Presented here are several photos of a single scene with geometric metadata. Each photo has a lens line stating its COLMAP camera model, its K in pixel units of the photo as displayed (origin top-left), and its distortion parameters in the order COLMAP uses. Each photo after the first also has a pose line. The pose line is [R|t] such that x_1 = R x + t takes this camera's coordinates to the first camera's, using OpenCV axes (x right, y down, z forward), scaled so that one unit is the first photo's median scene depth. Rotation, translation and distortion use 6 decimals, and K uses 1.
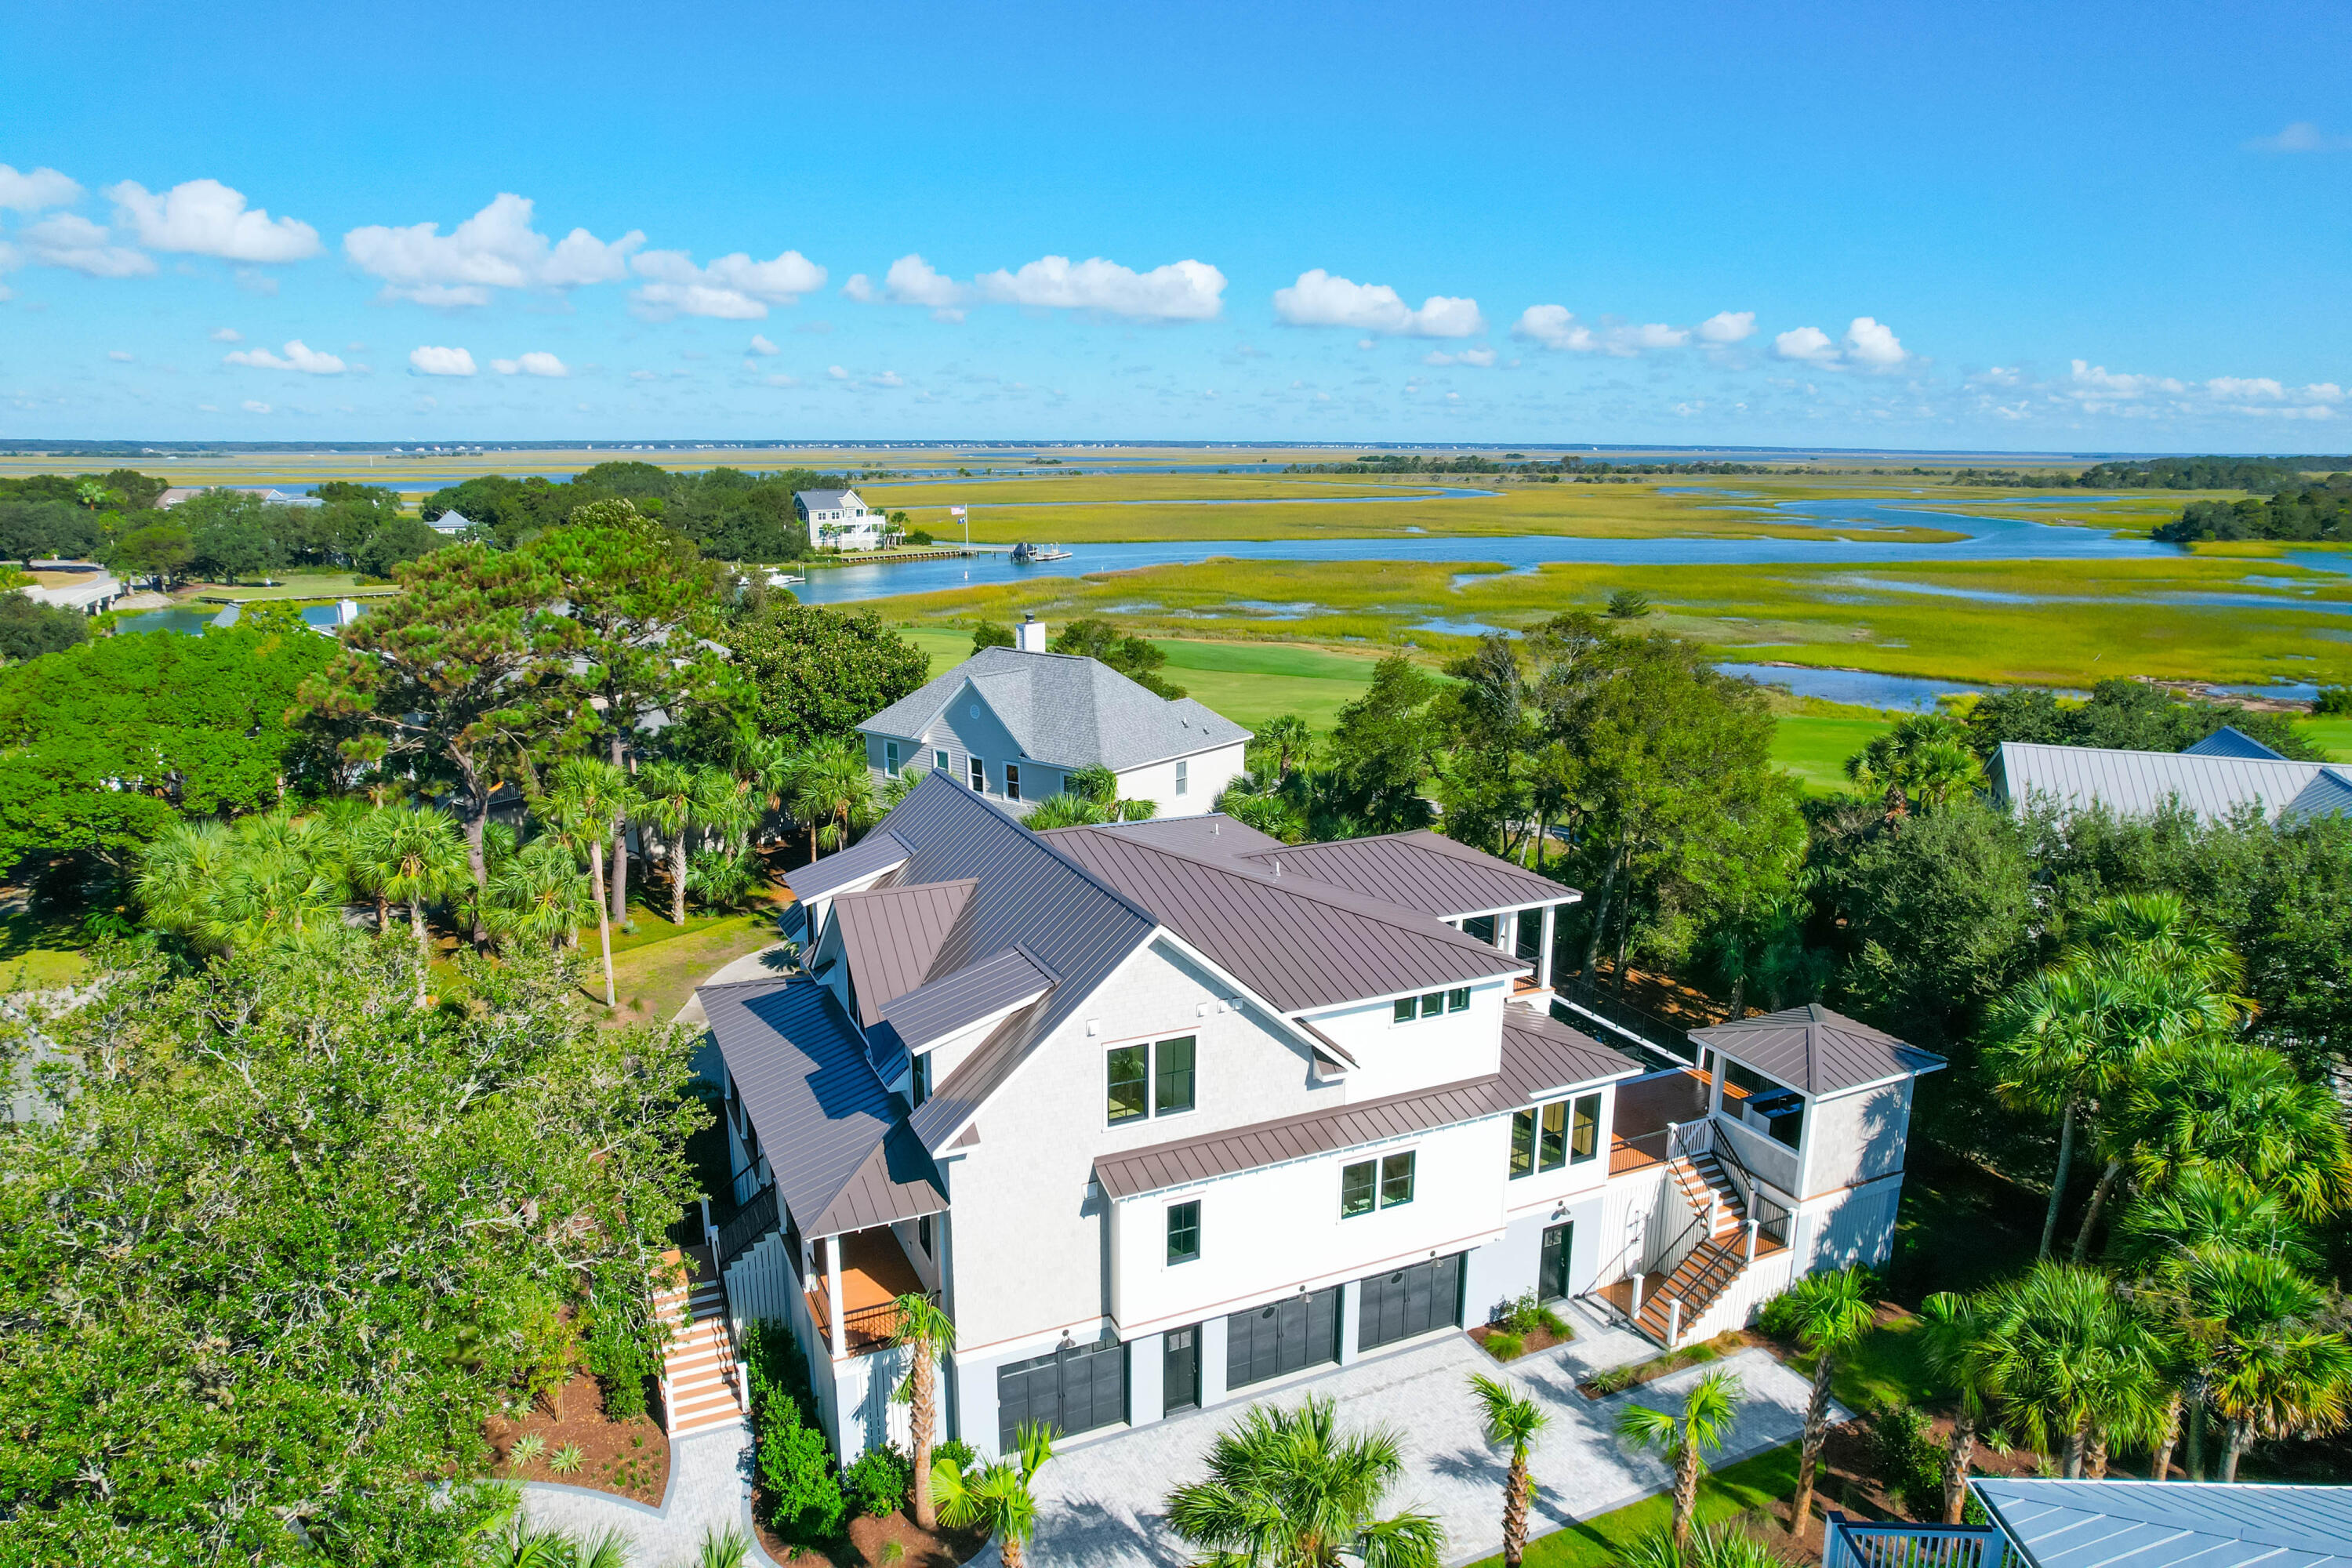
lens RADIAL K [[1504.2, 0, 1176.0], [0, 1504.2, 784.0], [0, 0, 1]] dist [-0.086202, 0.074433]
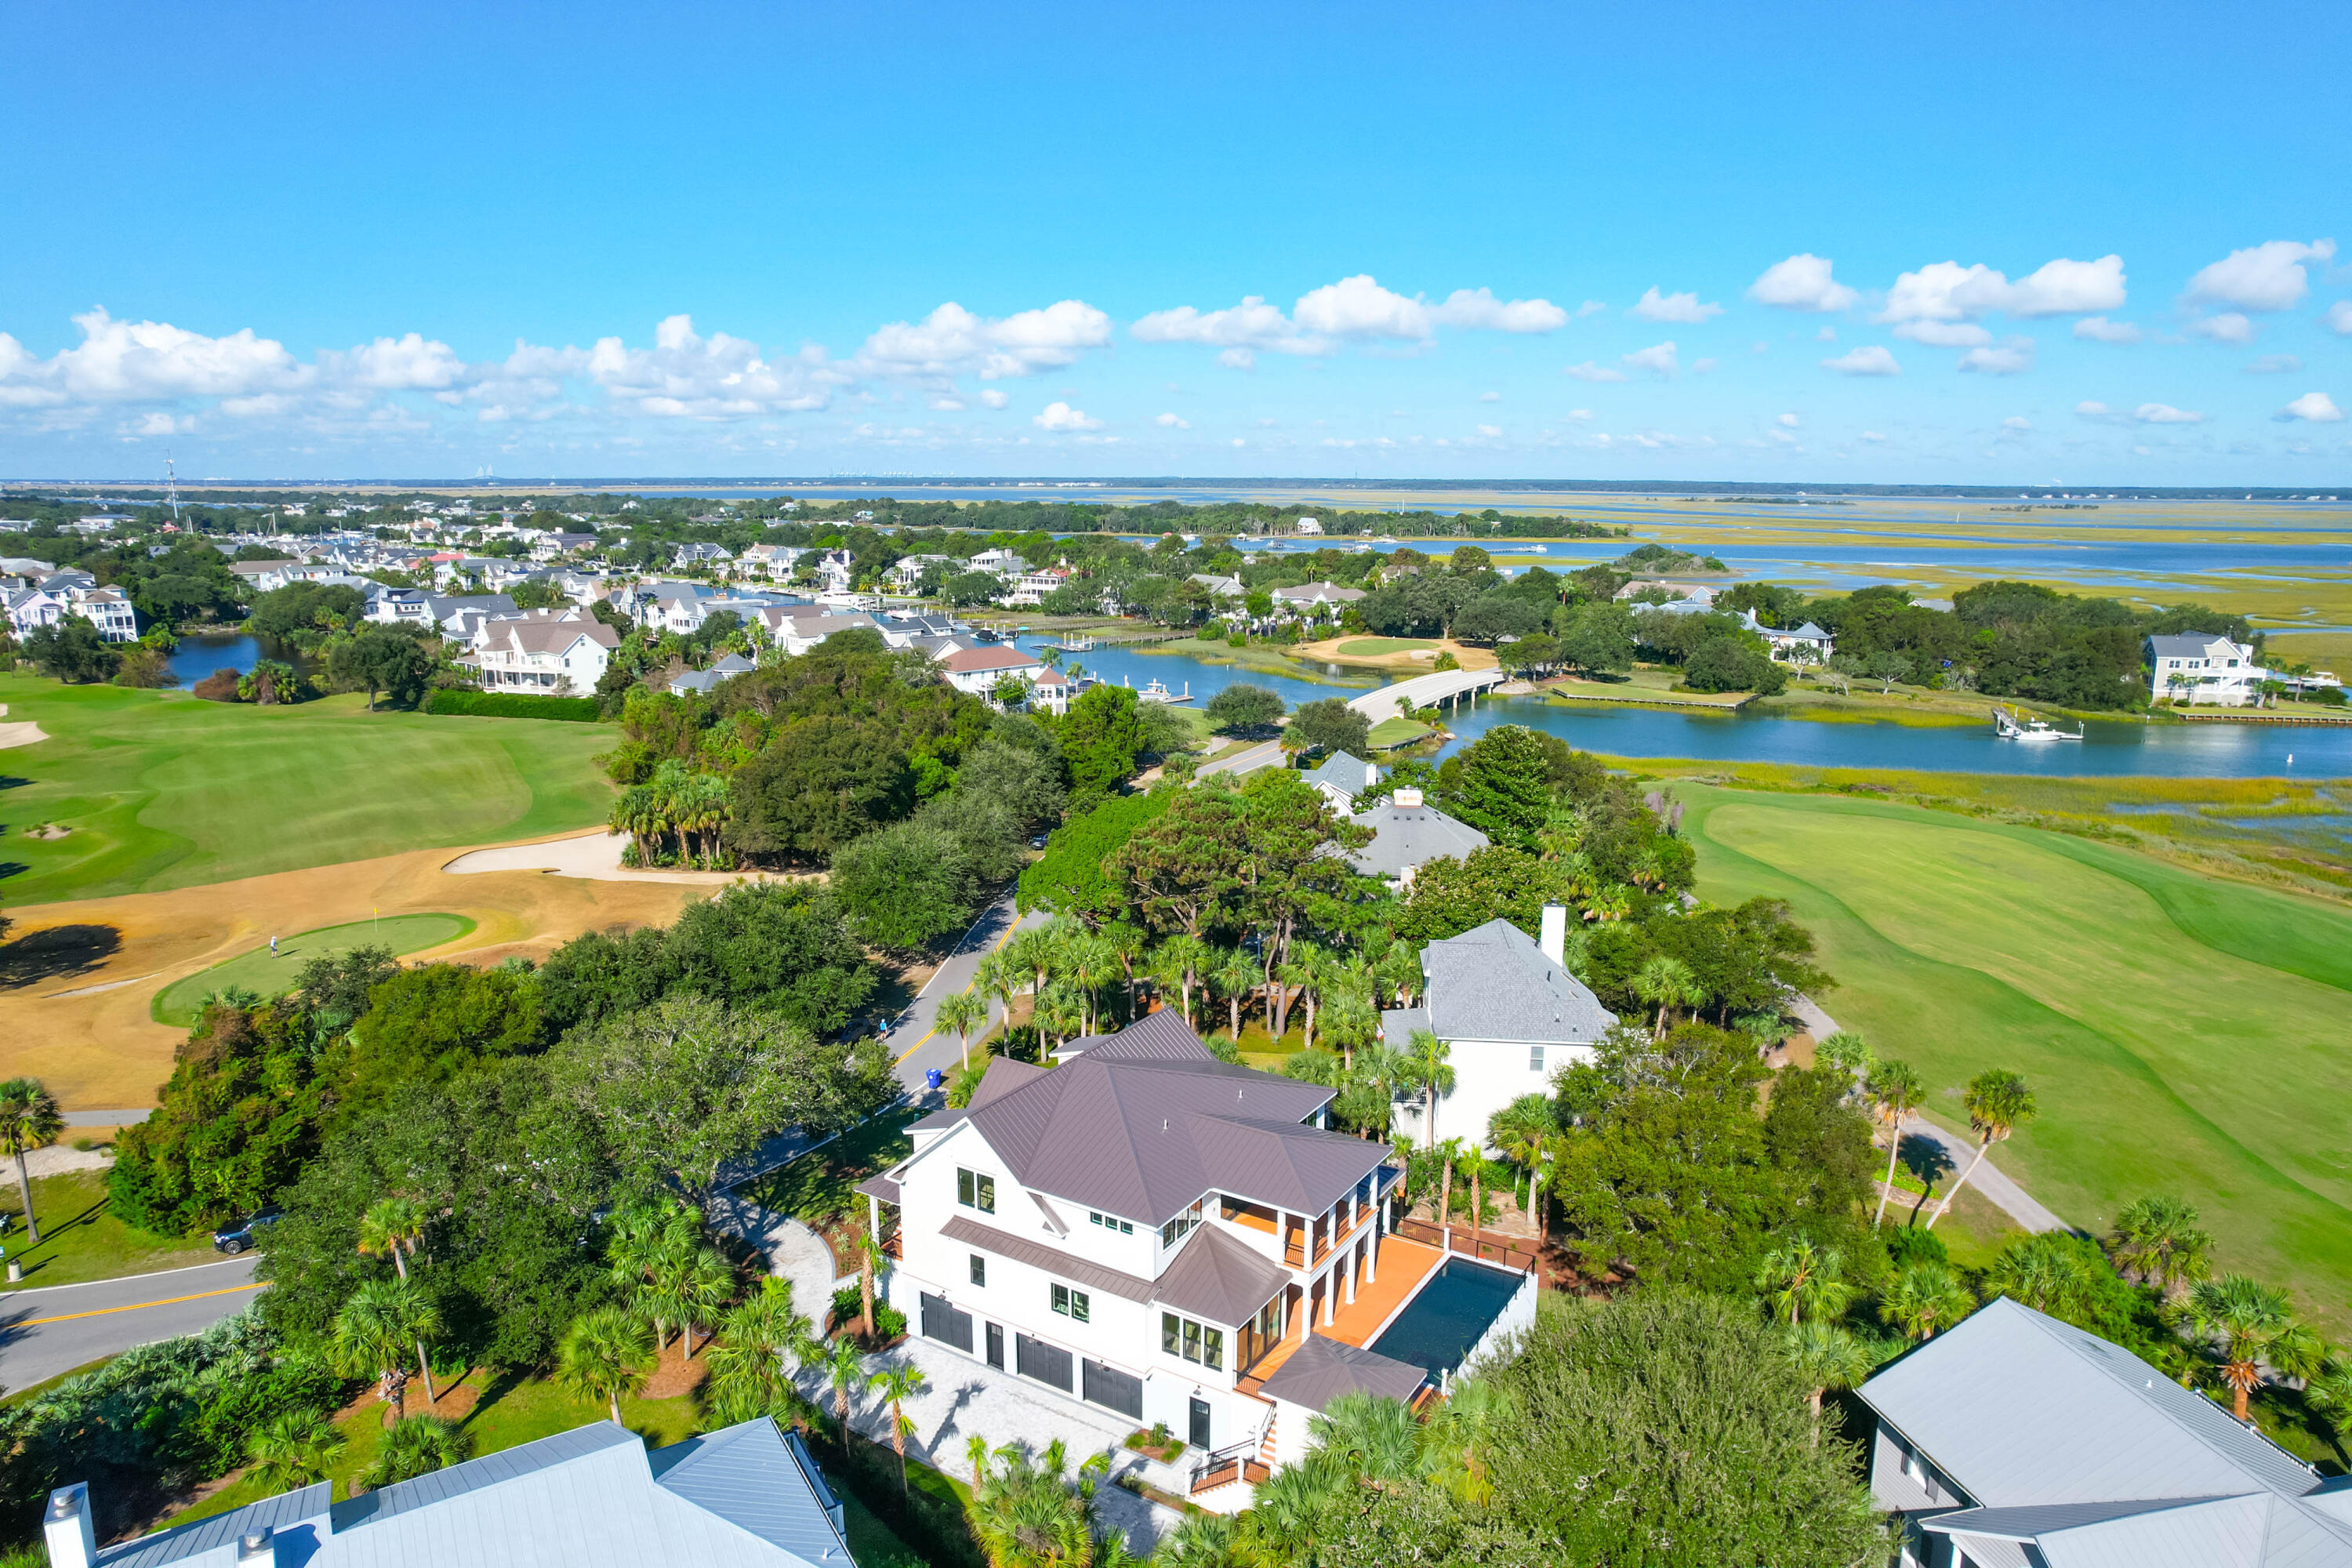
lens RADIAL K [[1504.2, 0, 1176.0], [0, 1504.2, 784.0], [0, 0, 1]] dist [-0.086202, 0.074433]
pose [[0.535018, 0.169102, -0.827744, 1.458075], [-0.188561, 0.978950, 0.078115, -0.469601], [0.823529, 0.114287, 0.555642, 0.027847]]
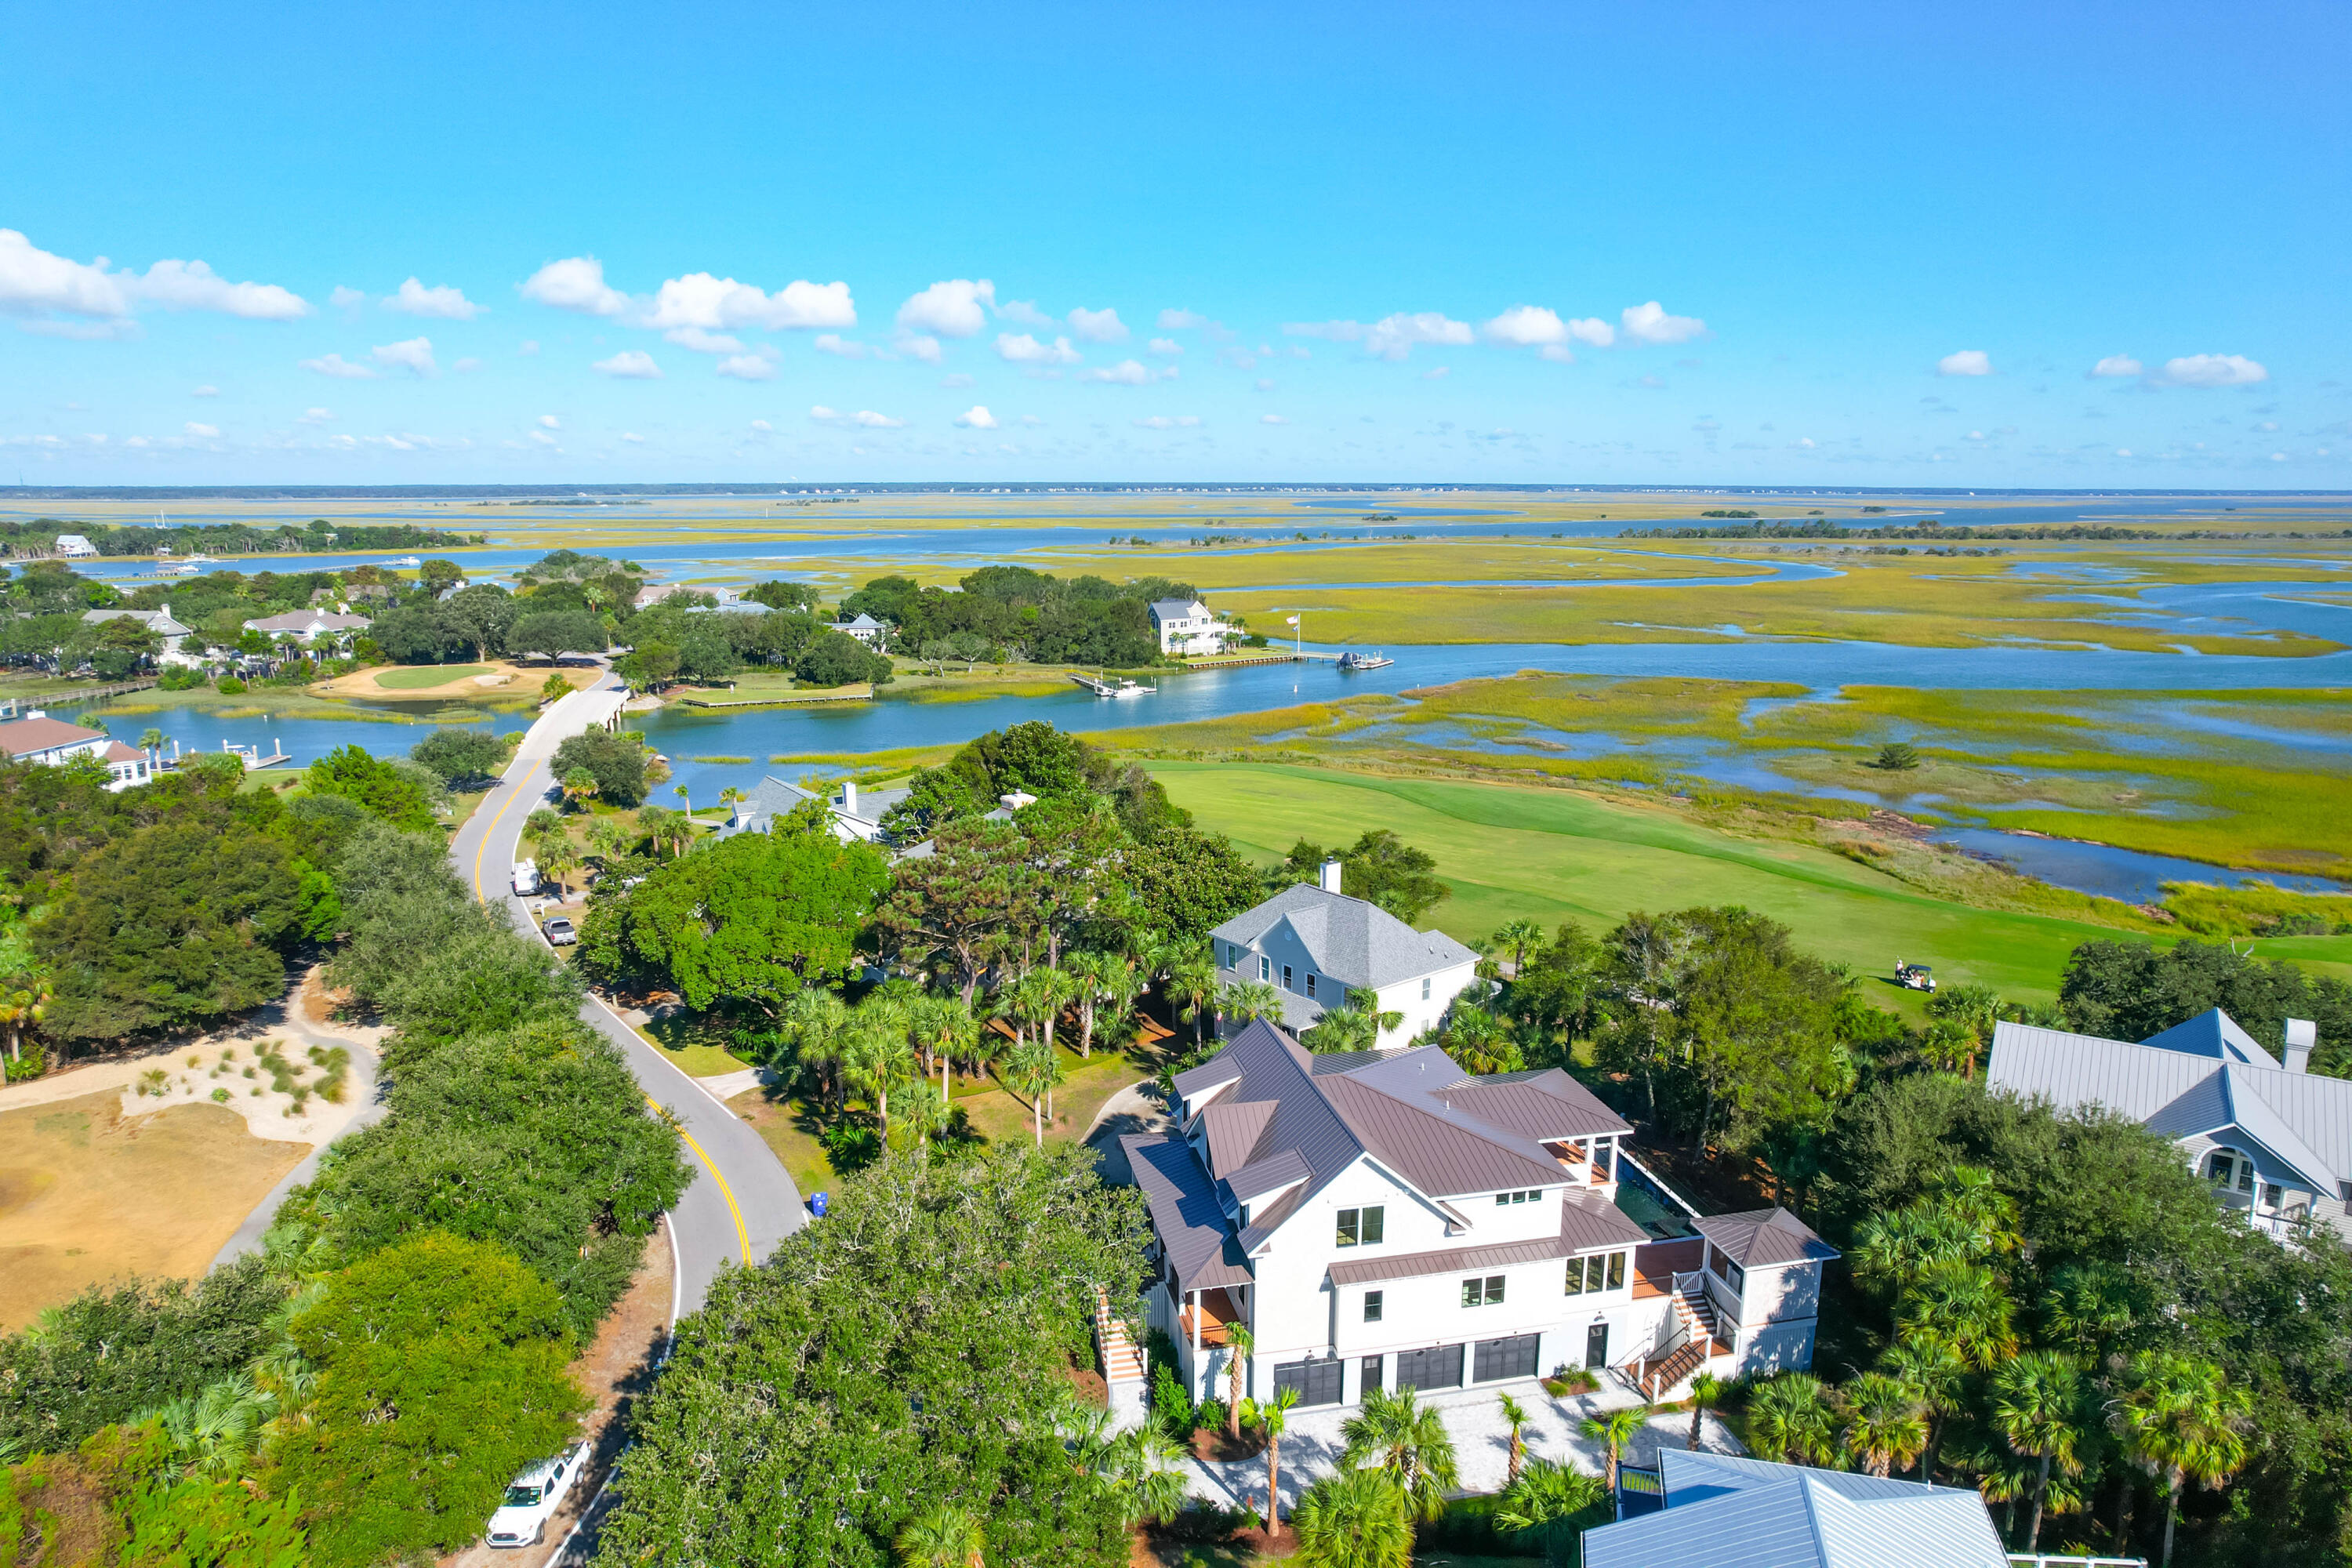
lens RADIAL K [[1504.2, 0, 1176.0], [0, 1504.2, 784.0], [0, 0, 1]] dist [-0.086202, 0.074433]
pose [[0.975757, 0.043557, -0.214480, 0.120418], [-0.048774, 0.998627, -0.019087, -0.281529], [0.213354, 0.029086, 0.976542, -0.827466]]
